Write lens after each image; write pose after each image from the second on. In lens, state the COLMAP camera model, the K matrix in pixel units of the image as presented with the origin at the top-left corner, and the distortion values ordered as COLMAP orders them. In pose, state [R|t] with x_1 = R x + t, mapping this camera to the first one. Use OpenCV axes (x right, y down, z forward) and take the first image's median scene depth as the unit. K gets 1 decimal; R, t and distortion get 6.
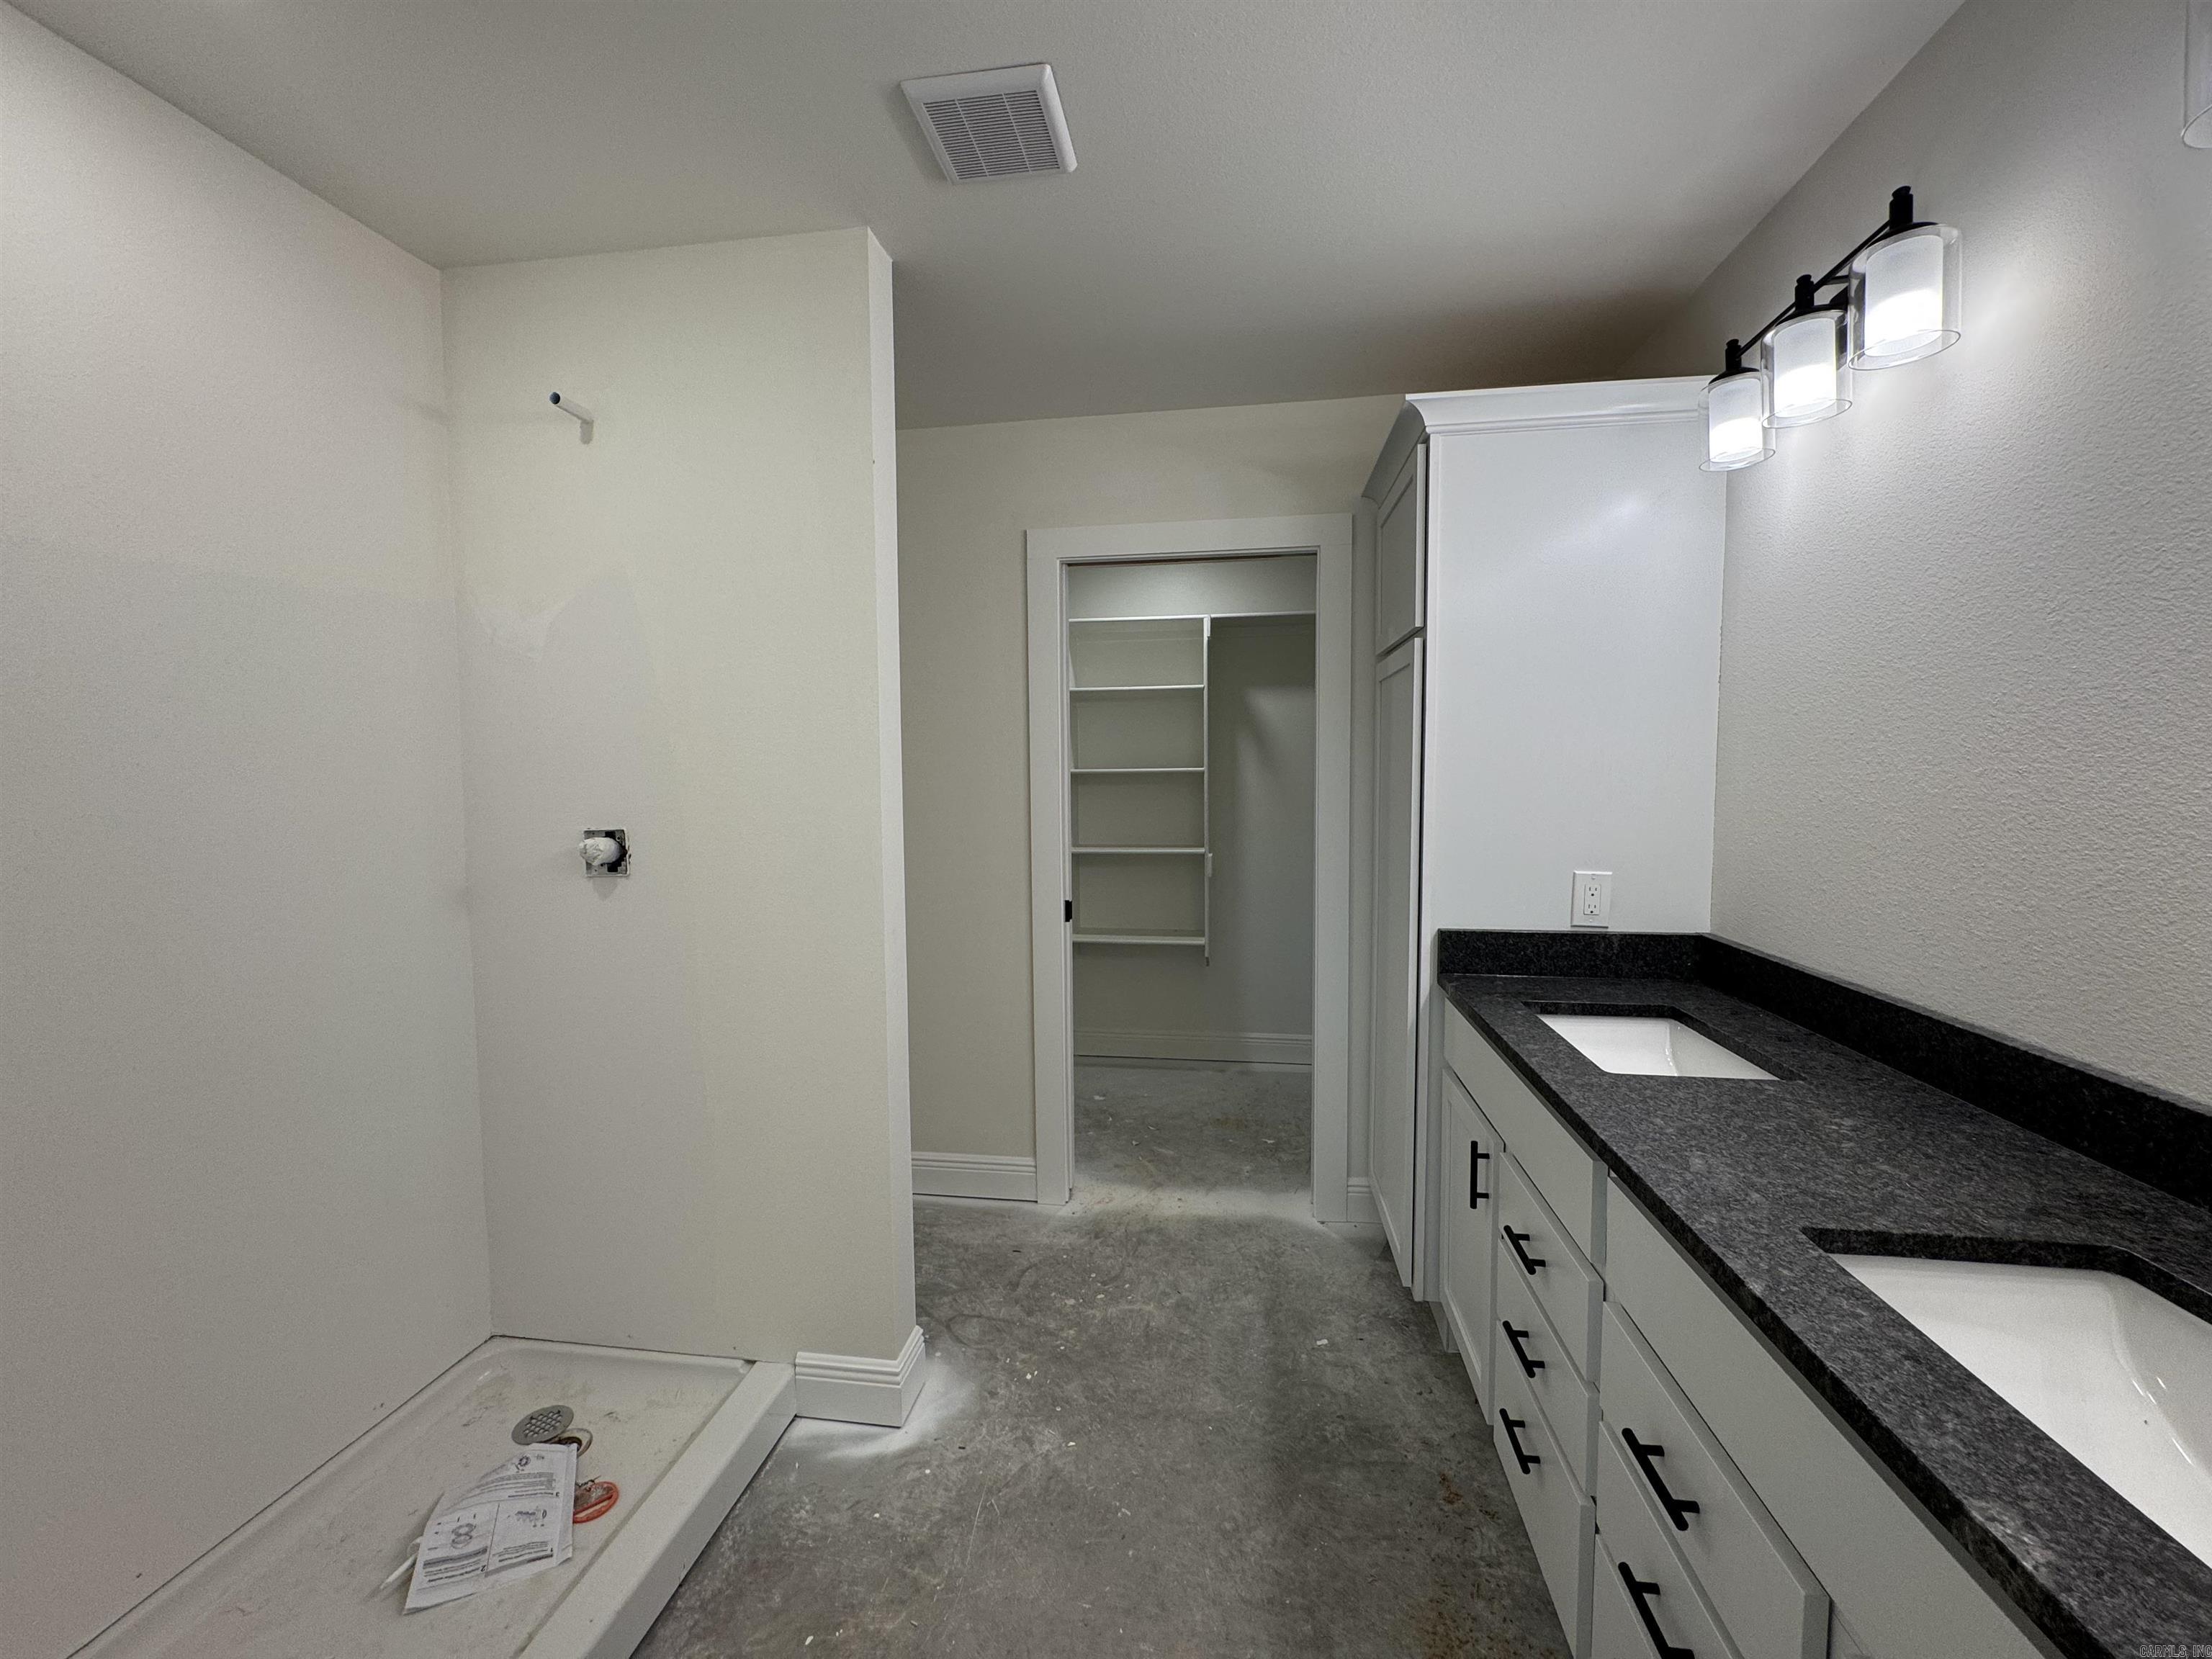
lens RADIAL K [[894.1, 0, 1106.0], [0, 894.1, 829.5], [0, 0, 1]] dist [-0.000534, 0.000215]
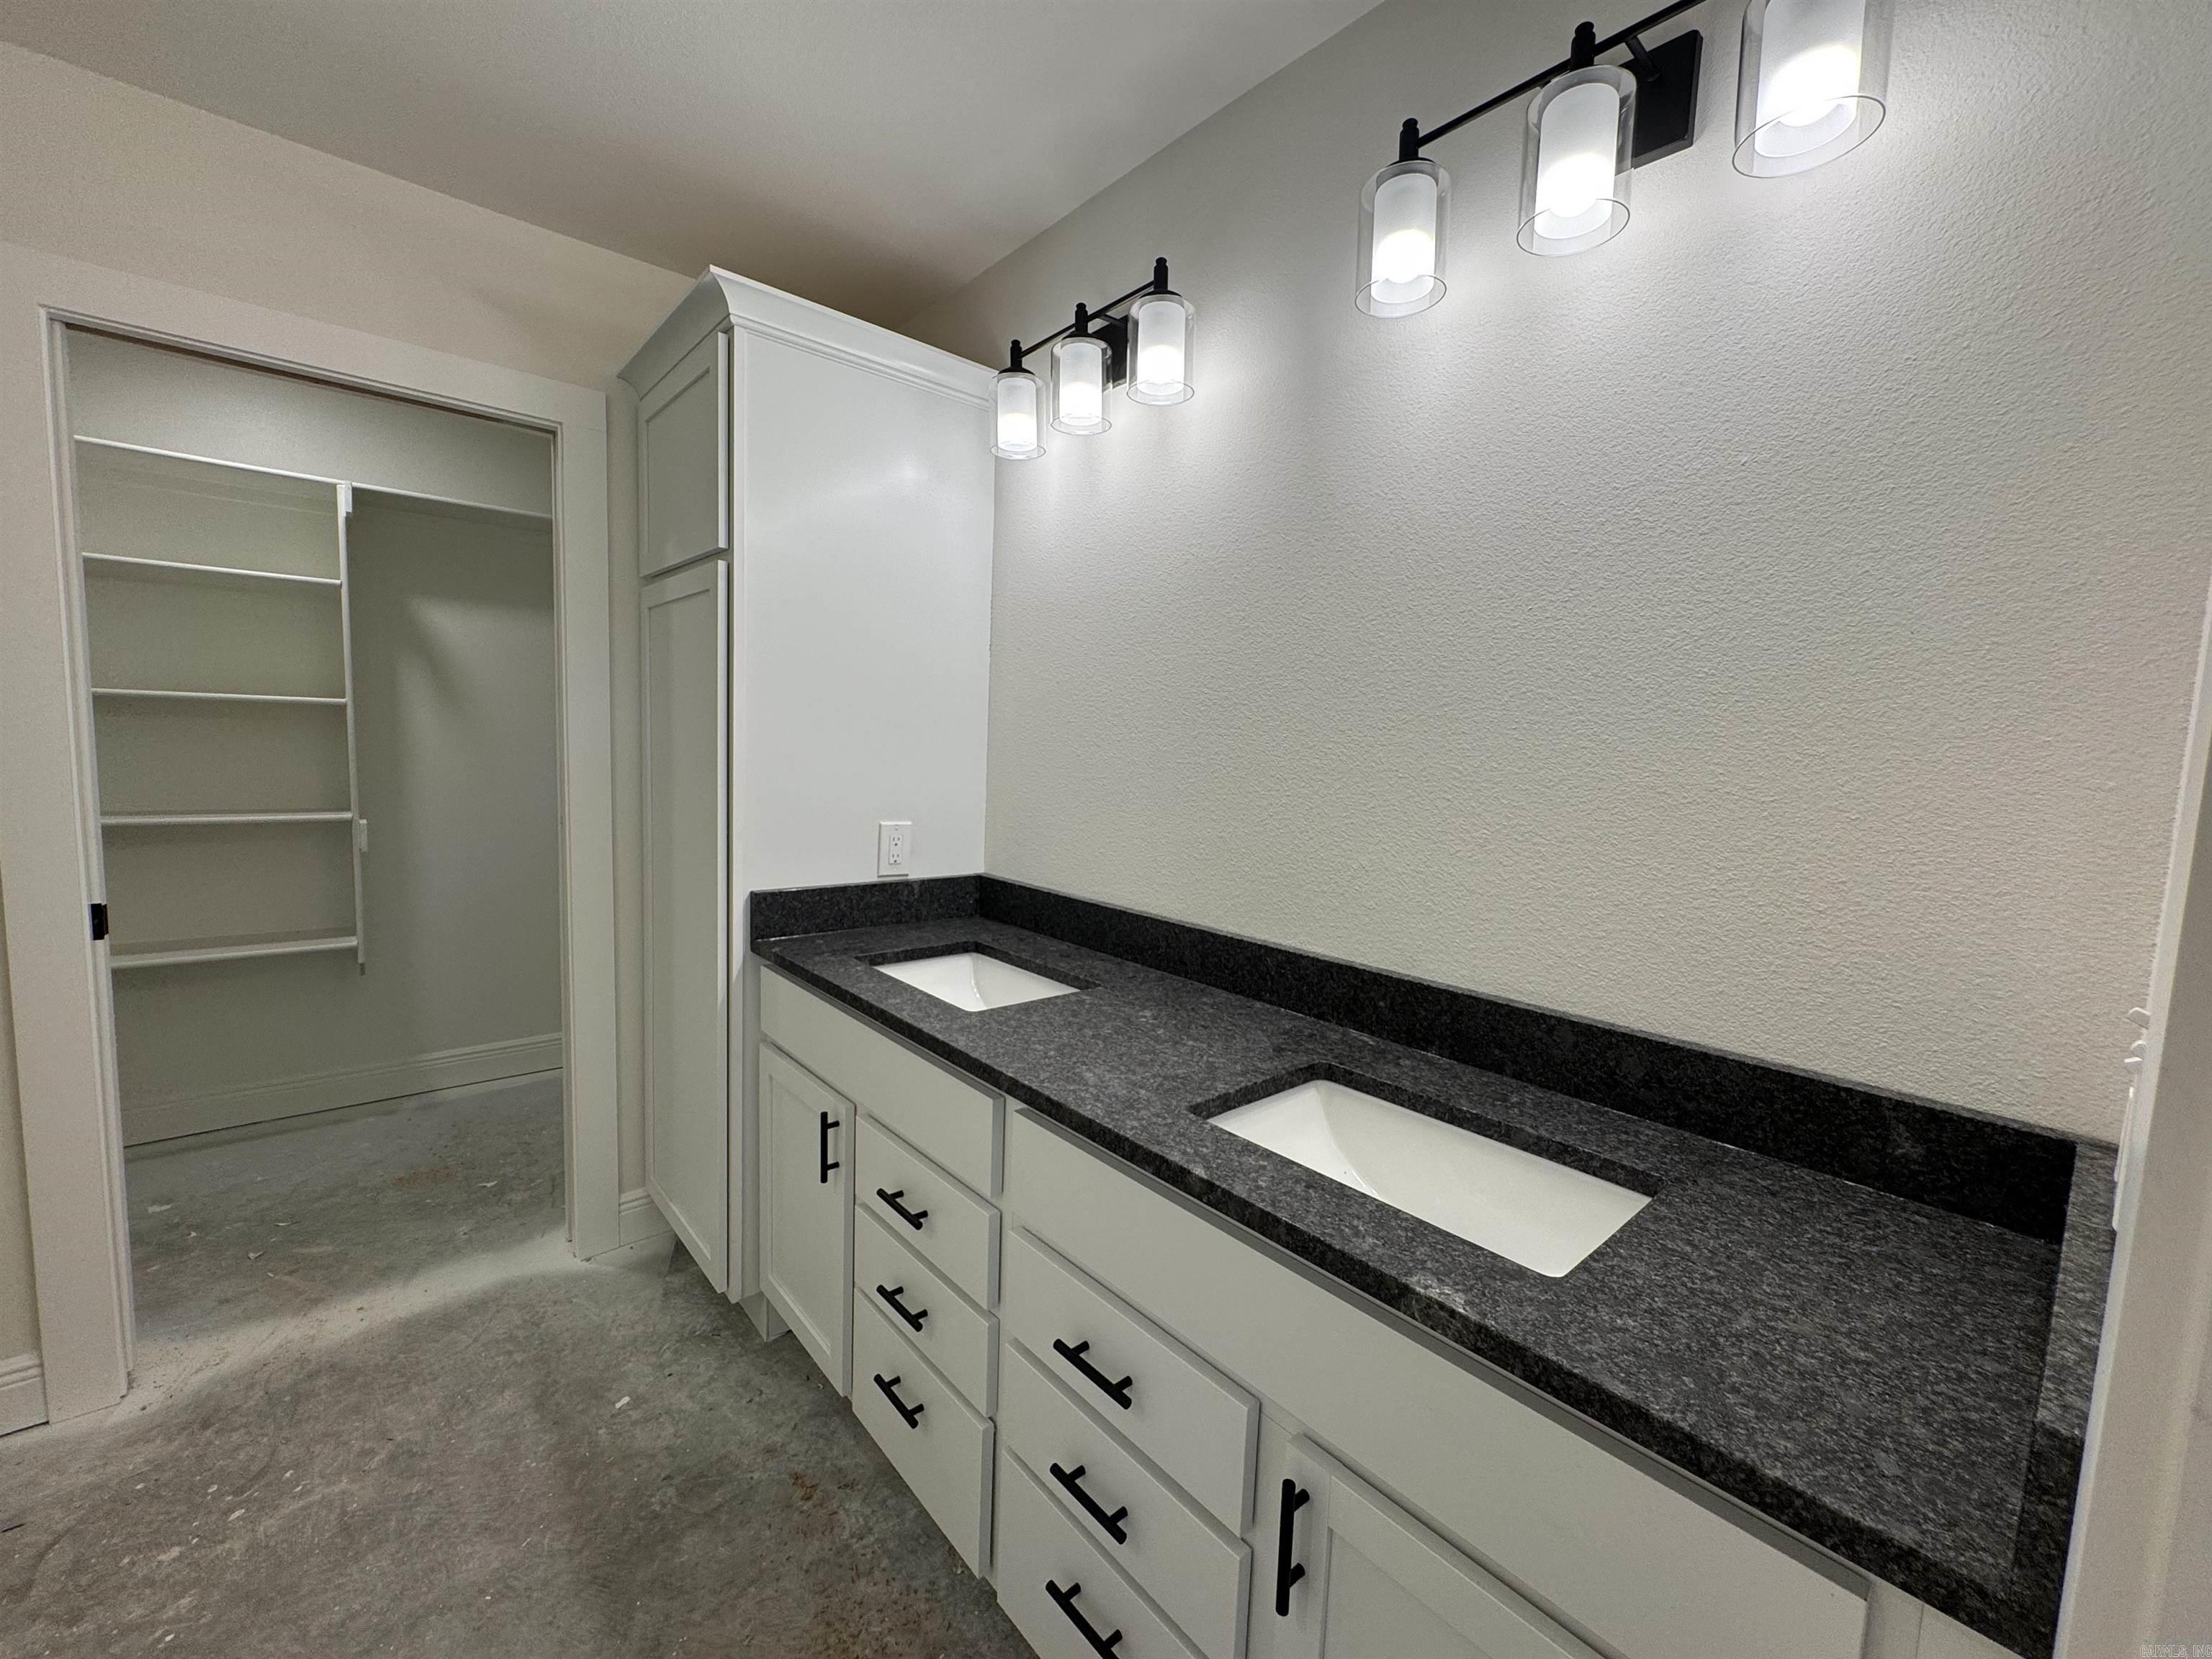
lens RADIAL K [[894.1, 0, 1106.0], [0, 894.1, 829.5], [0, 0, 1]] dist [-0.000534, 0.000215]
pose [[0.646384, -0.040398, 0.761942, -0.085218], [0.006305, 0.998846, 0.047611, 0.008125], [-0.762986, -0.025971, 0.645893, 0.150504]]
